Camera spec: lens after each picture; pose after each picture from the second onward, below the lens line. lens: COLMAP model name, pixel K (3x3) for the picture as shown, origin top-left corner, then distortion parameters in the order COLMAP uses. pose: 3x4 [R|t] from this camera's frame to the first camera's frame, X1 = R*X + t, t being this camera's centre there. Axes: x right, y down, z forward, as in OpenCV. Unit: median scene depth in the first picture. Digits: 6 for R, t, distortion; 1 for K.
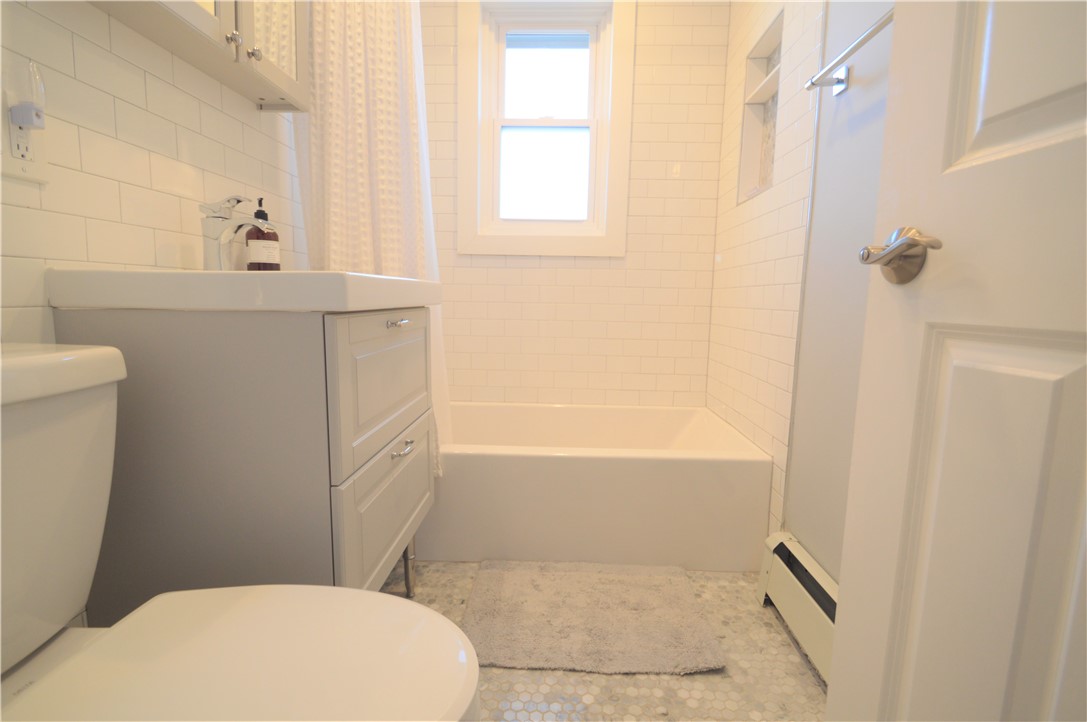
lens RADIAL K [[490.9, 0, 539.8], [0, 490.9, 357.5], [0, 0, 1]] dist [0.008543, -0.018384]
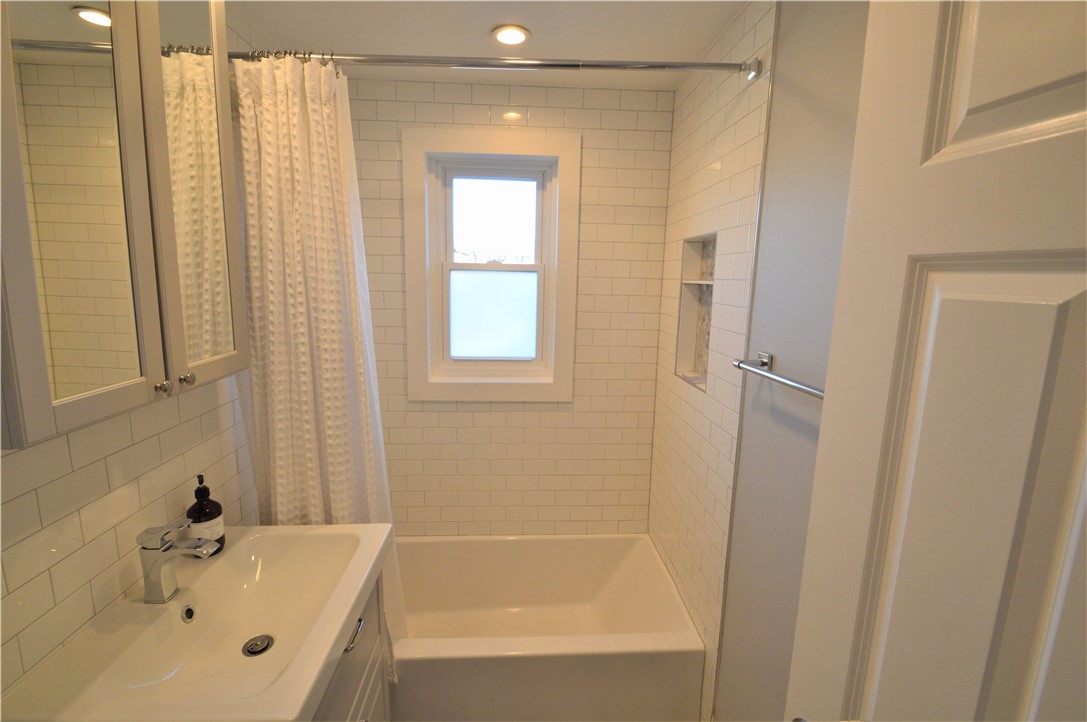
lens RADIAL K [[481.9, 0, 541.5], [0, 481.9, 357.3], [0, 0, 1]] dist [0.013470, -0.017334]
pose [[0.995205, -0.014993, 0.096651, 0.016829], [0.011115, 0.999116, 0.040546, -0.531511], [-0.097174, -0.039277, 0.994492, -0.013985]]
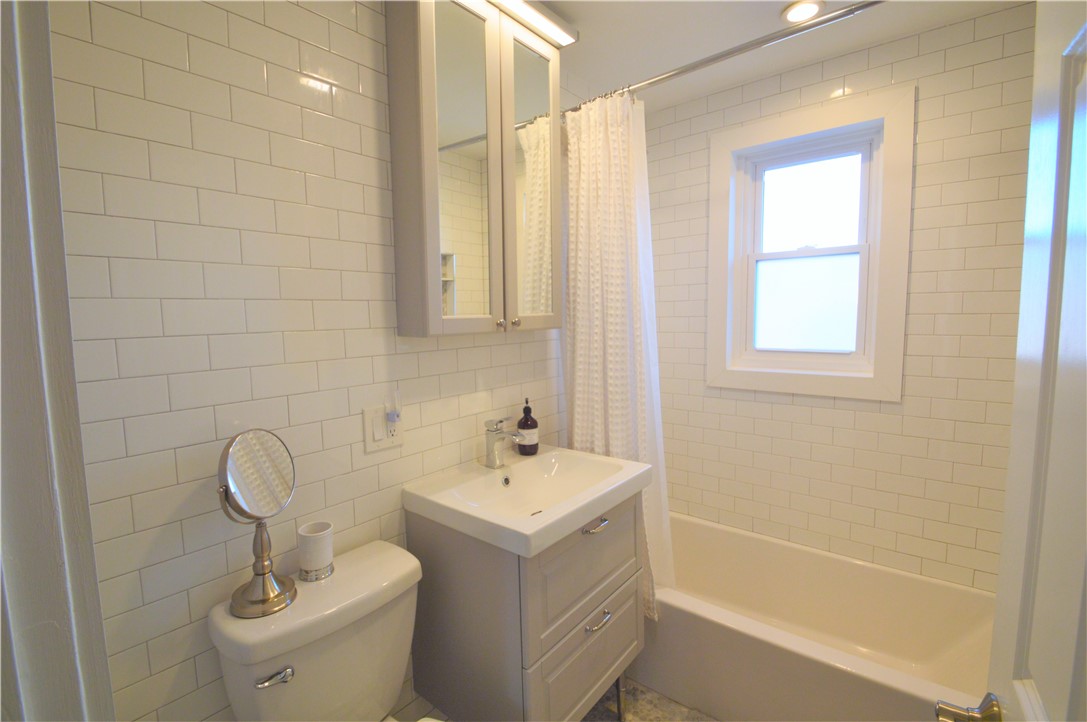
lens RADIAL K [[480.1, 0, 539.9], [0, 480.1, 356.6], [0, 0, 1]] dist [0.009587, -0.016199]
pose [[0.798207, 0.019927, -0.602054, 0.270870], [-0.041791, 0.998876, -0.022345, -0.373039], [0.600932, 0.042996, 0.798143, -0.090092]]
